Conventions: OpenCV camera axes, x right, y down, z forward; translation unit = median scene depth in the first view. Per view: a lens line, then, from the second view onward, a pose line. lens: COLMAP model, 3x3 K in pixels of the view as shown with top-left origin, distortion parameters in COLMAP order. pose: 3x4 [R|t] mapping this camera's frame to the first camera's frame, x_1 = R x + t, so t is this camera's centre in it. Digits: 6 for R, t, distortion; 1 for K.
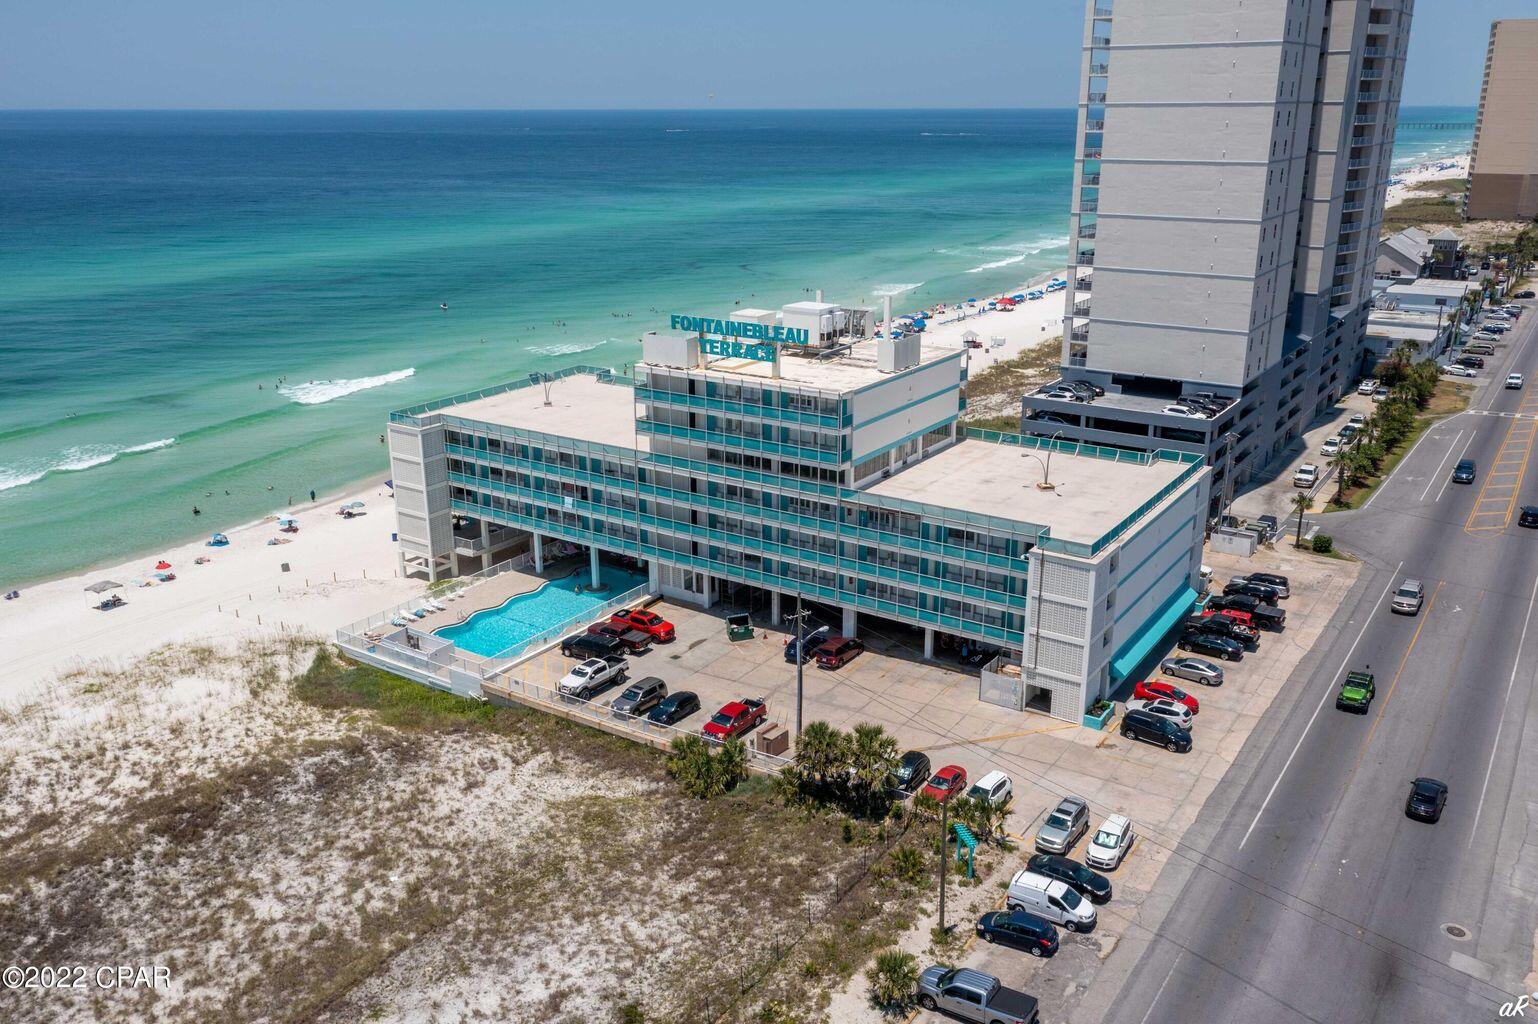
lens RADIAL K [[1261.1, 0, 769.0], [0, 1261.1, 512.0], [0, 0, 1]] dist [-0.004638, 0.004857]
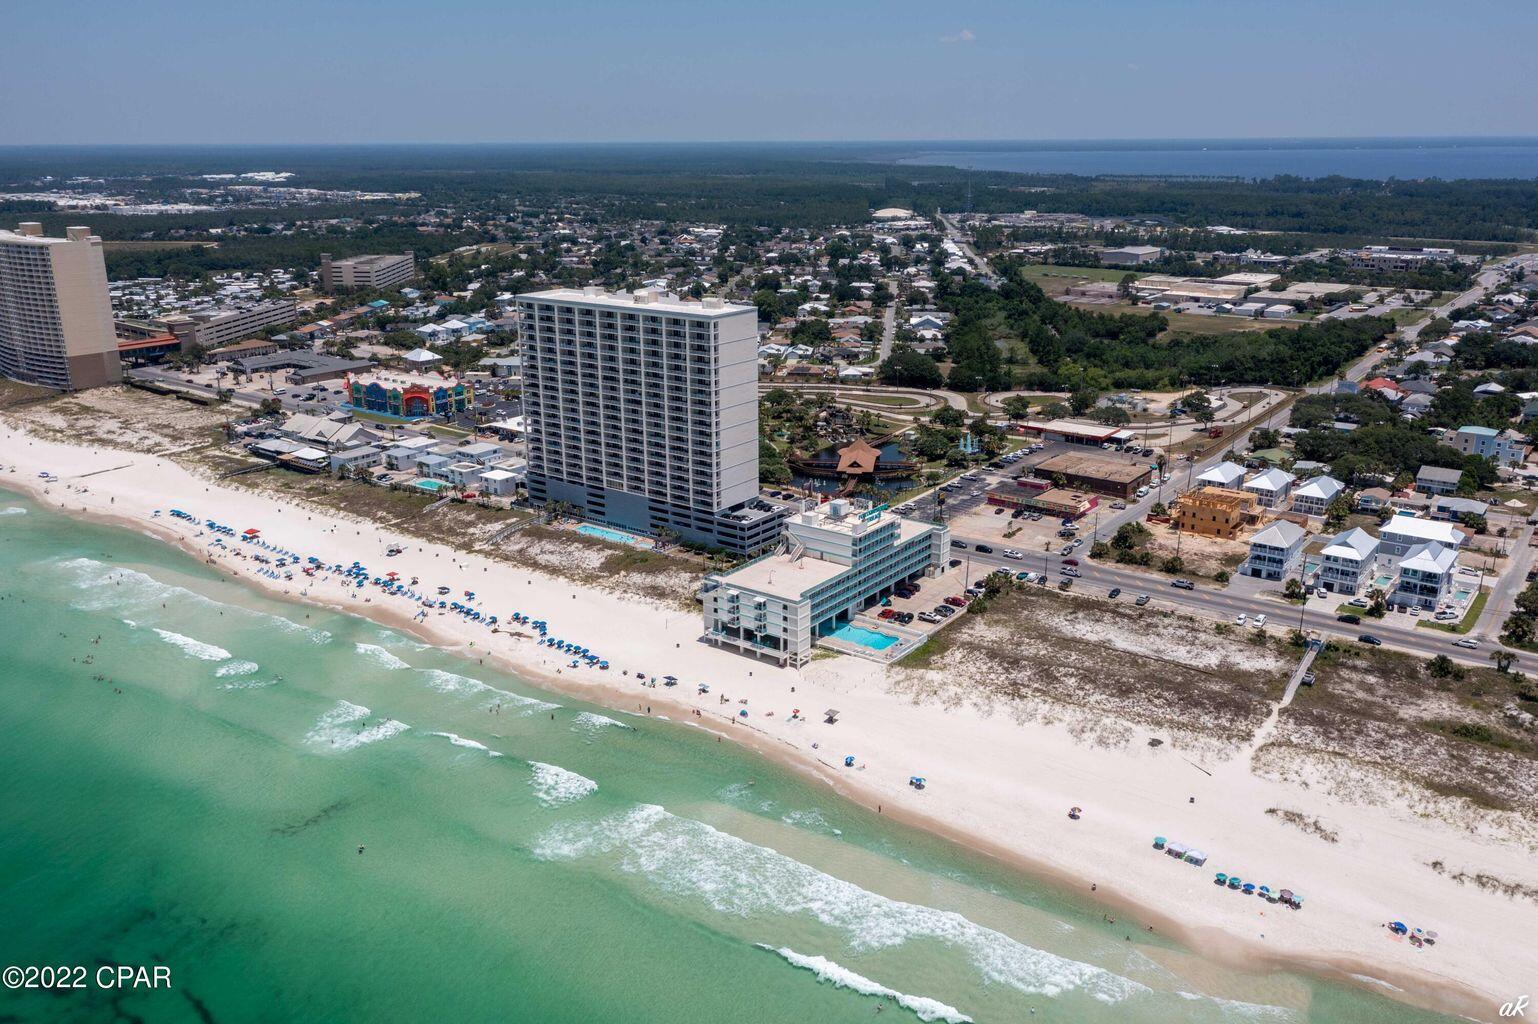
lens RADIAL K [[1215.3, 0, 769.0], [0, 1215.3, 512.0], [0, 0, 1]] dist [-0.013920, 0.011106]
pose [[0.068564, -0.291579, 0.954086, -2.821068], [0.316975, 0.913150, 0.256289, -0.964479], [-0.945952, 0.284849, 0.155032, 0.755006]]
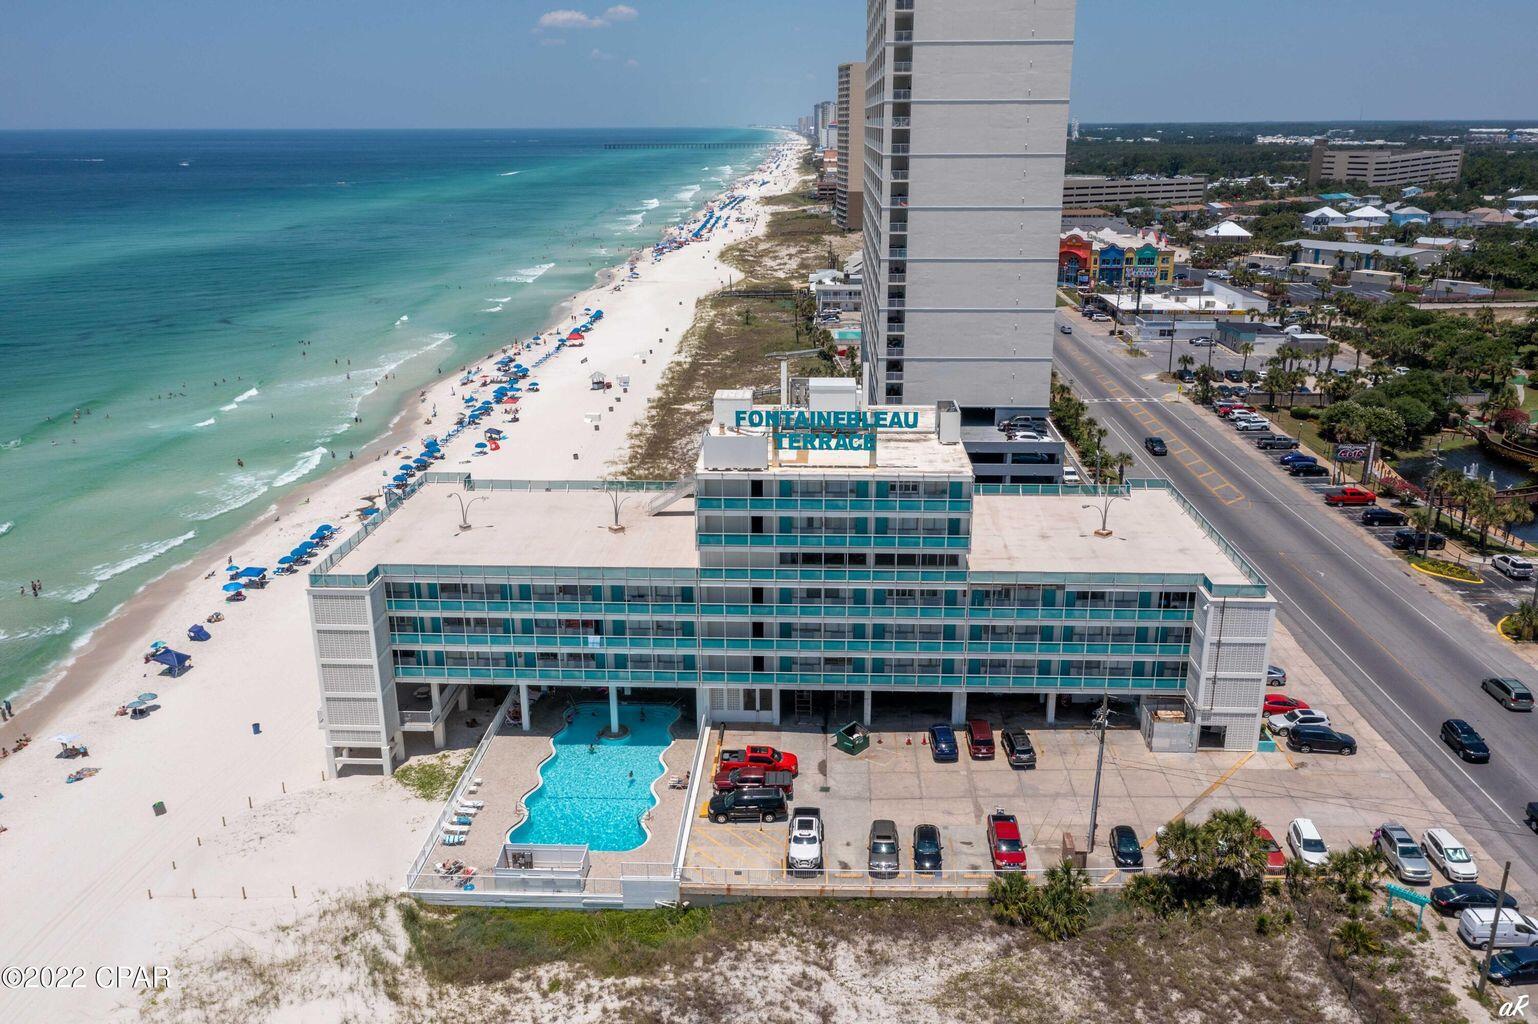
lens RADIAL K [[1215.3, 0, 769.0], [0, 1215.3, 512.0], [0, 0, 1]] dist [-0.013920, 0.011106]
pose [[0.855145, -0.160193, 0.493017, -0.490109], [0.162016, 0.986003, 0.039357, -0.117158], [-0.492421, 0.046221, 0.869129, 0.252911]]
